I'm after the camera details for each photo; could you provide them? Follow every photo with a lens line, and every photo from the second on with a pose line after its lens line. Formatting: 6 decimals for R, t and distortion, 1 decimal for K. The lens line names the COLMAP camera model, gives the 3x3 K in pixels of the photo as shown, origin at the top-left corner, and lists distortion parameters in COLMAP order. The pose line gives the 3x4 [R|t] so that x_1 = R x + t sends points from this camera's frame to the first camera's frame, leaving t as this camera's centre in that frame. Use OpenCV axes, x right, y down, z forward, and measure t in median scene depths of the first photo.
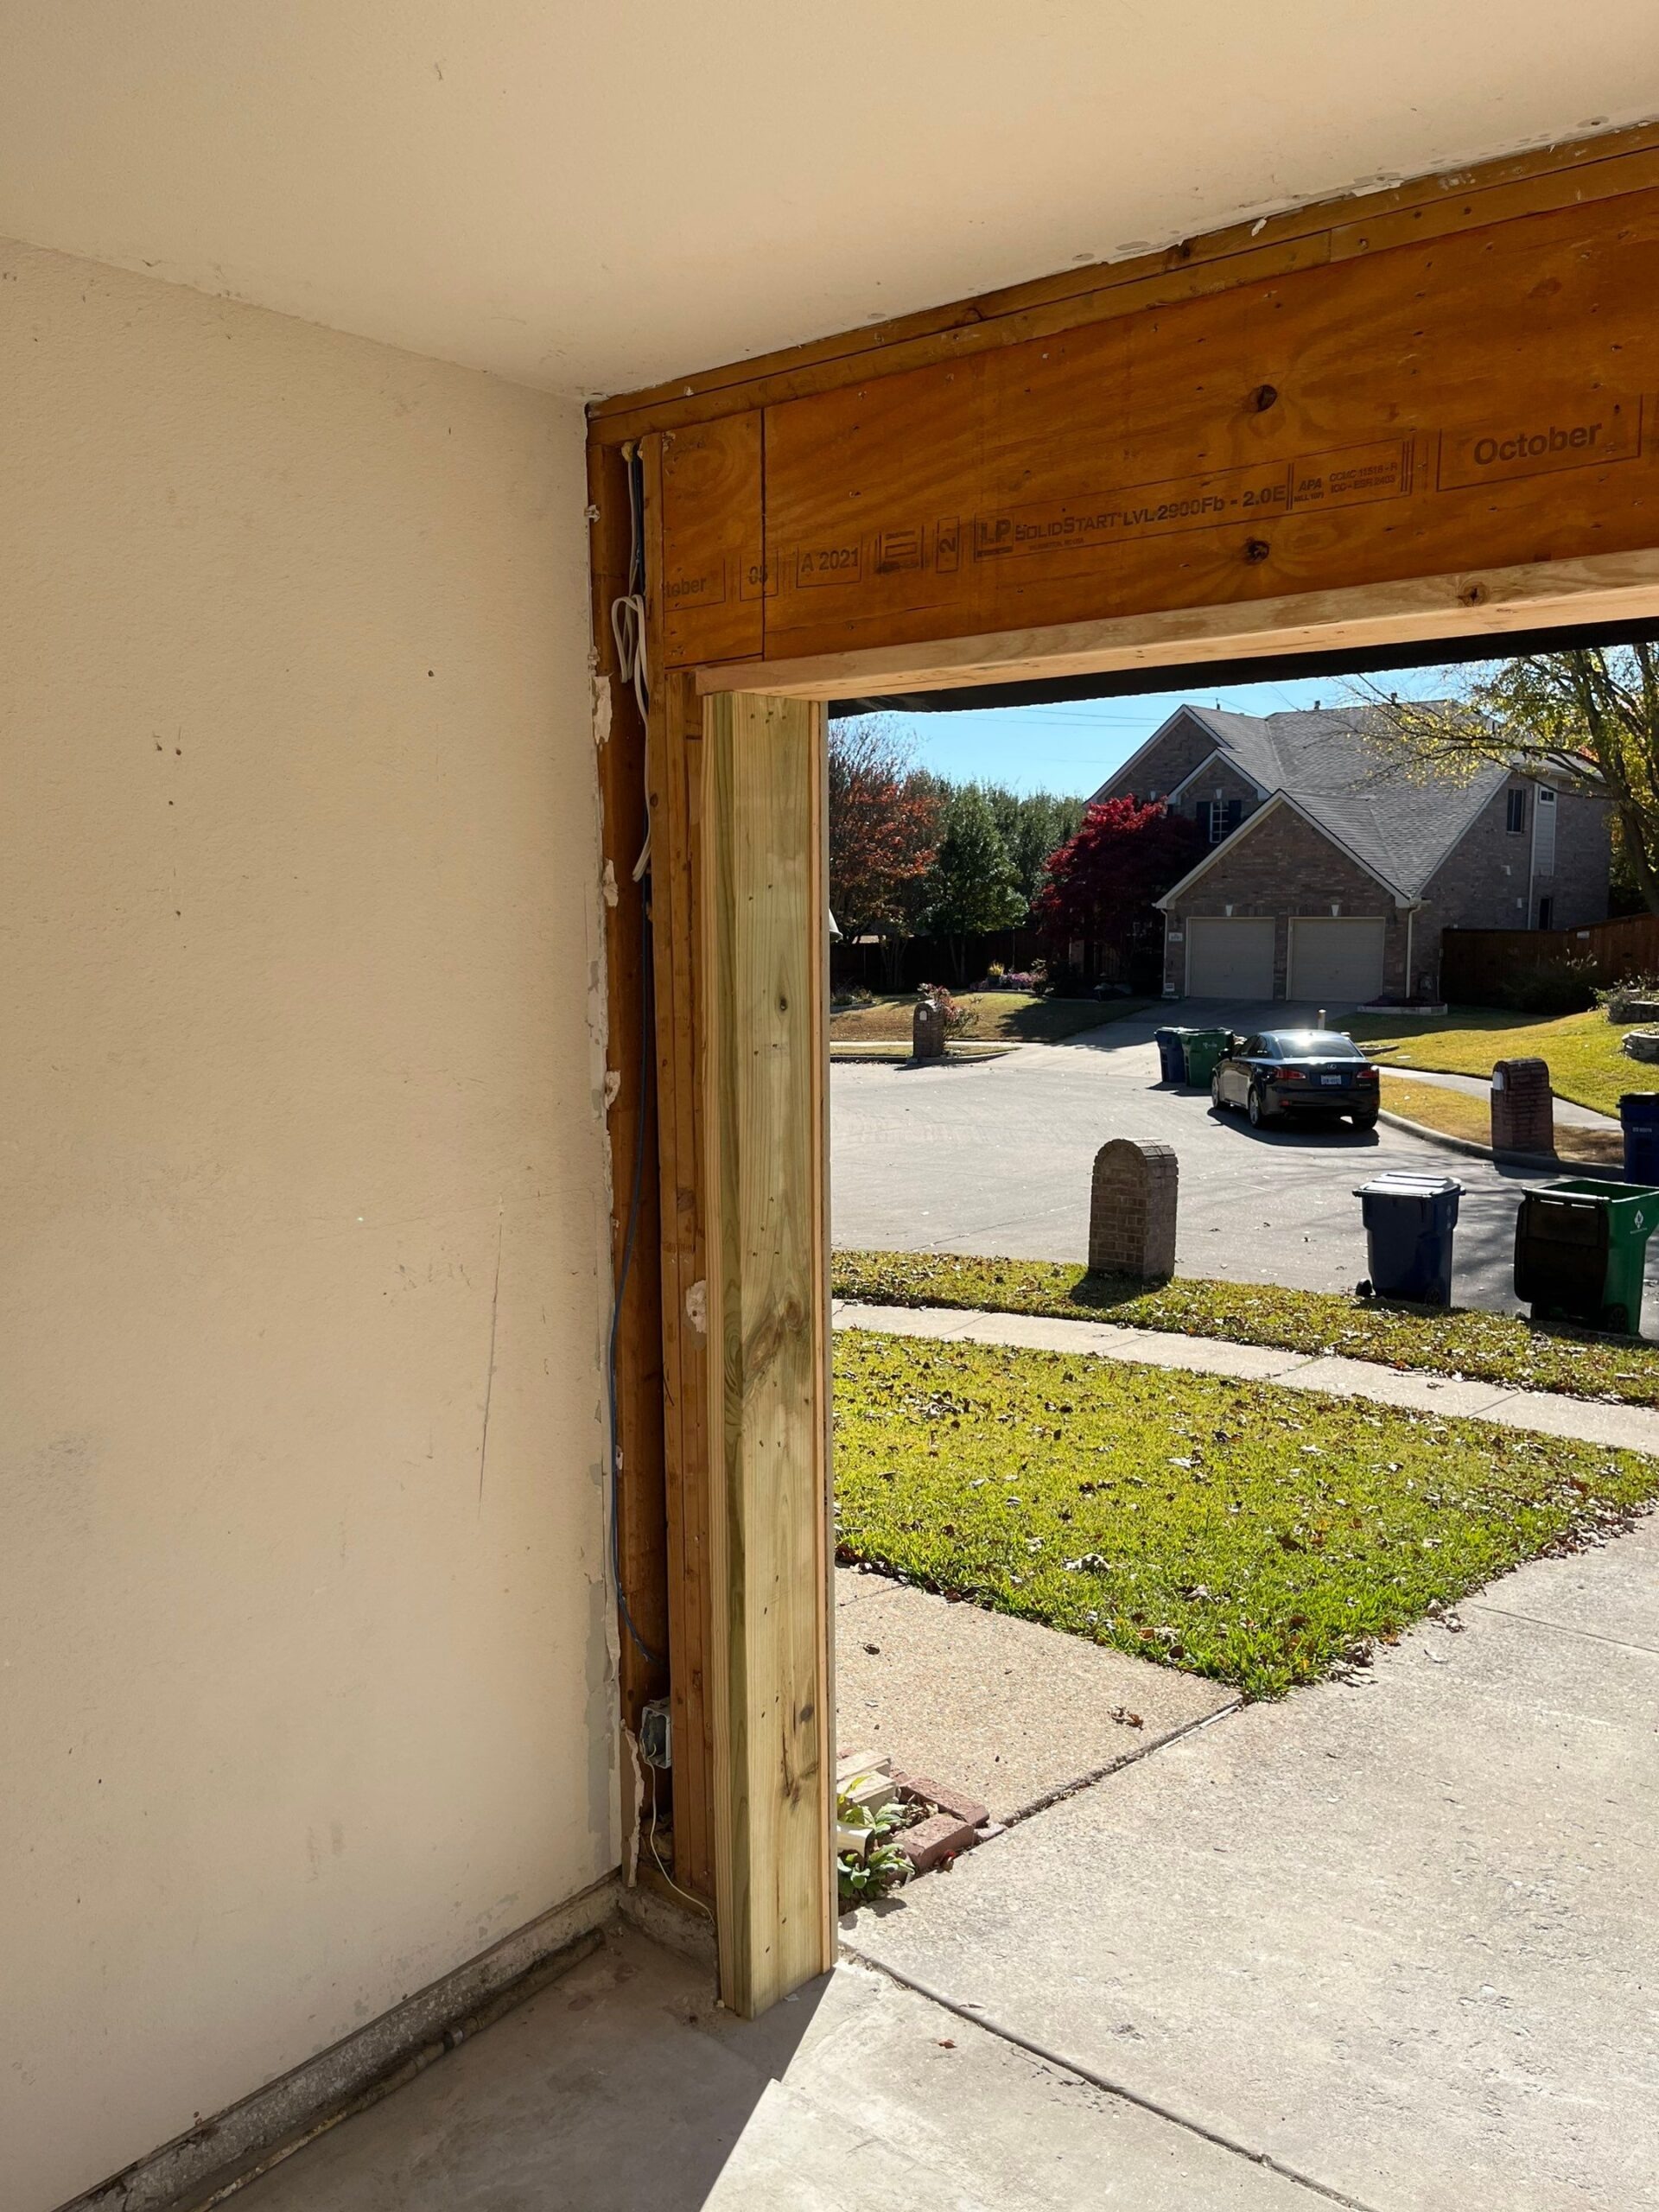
lens RADIAL K [[1703.7, 0, 835.8], [0, 1703.7, 1109.2], [0, 0, 1]] dist [0.037116, -0.034641]
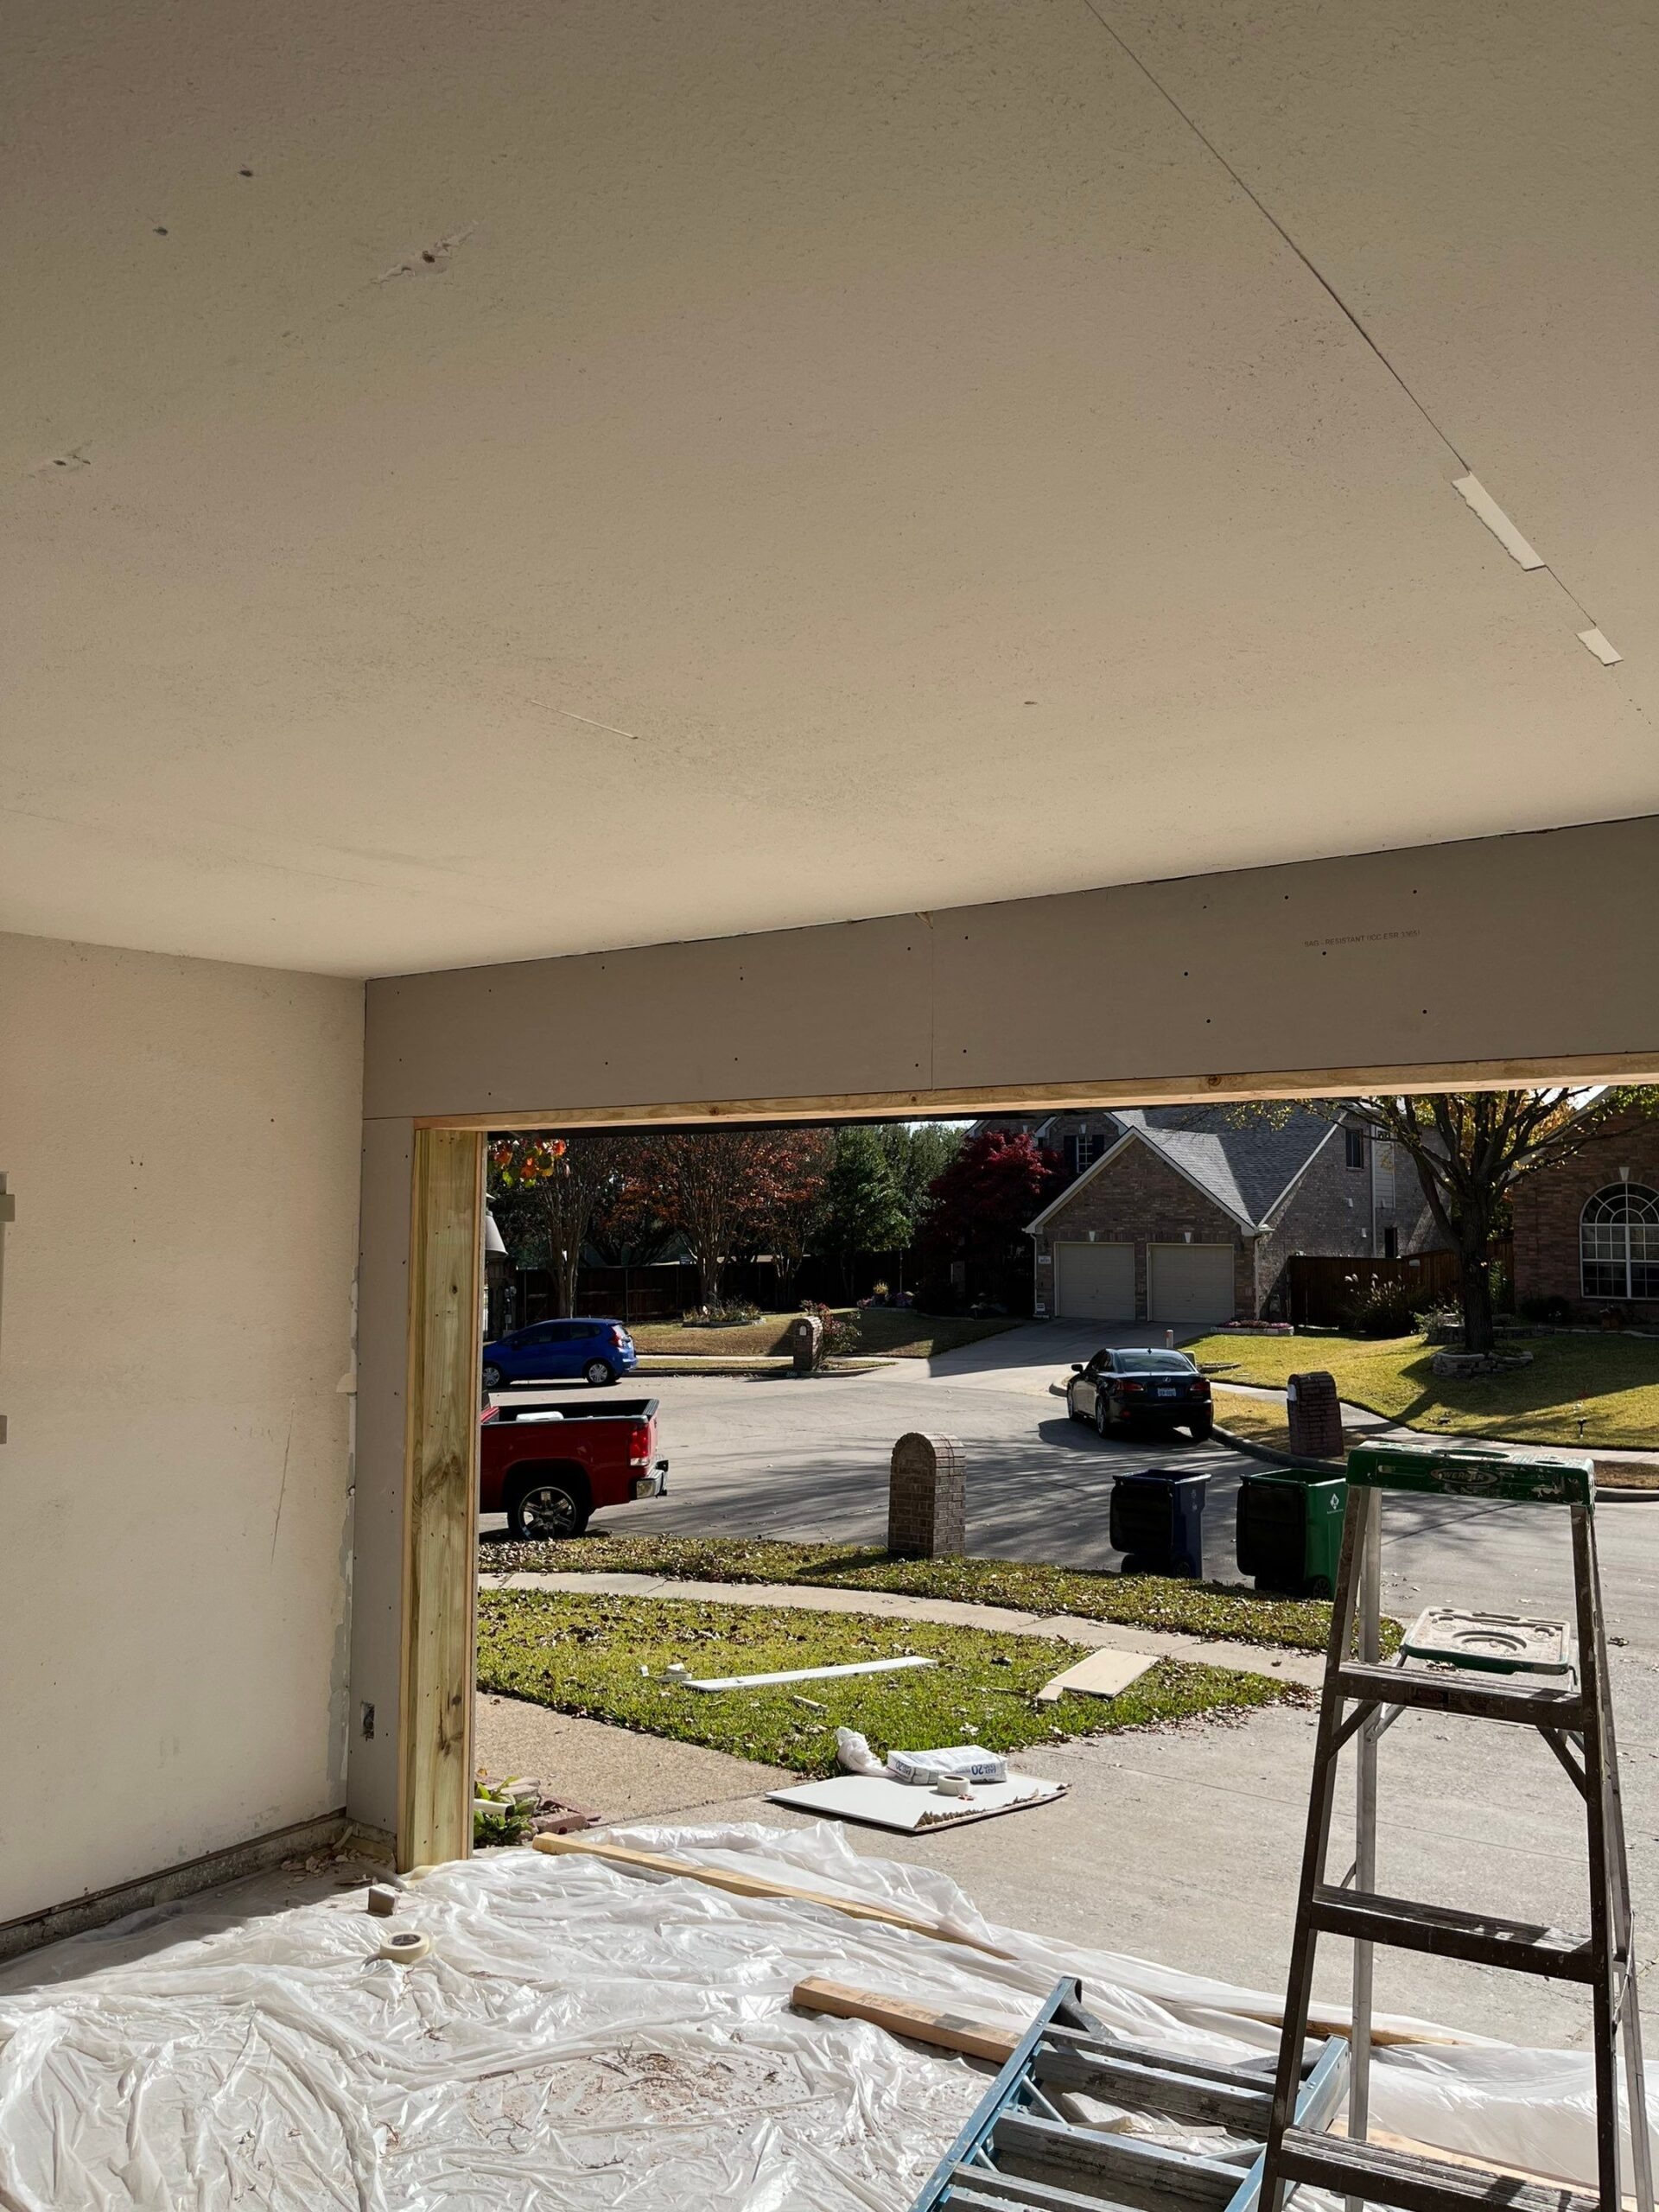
lens RADIAL K [[1703.7, 0, 838.5], [0, 1703.7, 1104.3], [0, 0, 1]] dist [0.037116, -0.034641]
pose [[0.998777, 0.015193, 0.047052, 0.059586], [-0.006034, 0.981963, -0.188974, 0.017911], [-0.049075, 0.188459, 0.980854, -0.179282]]
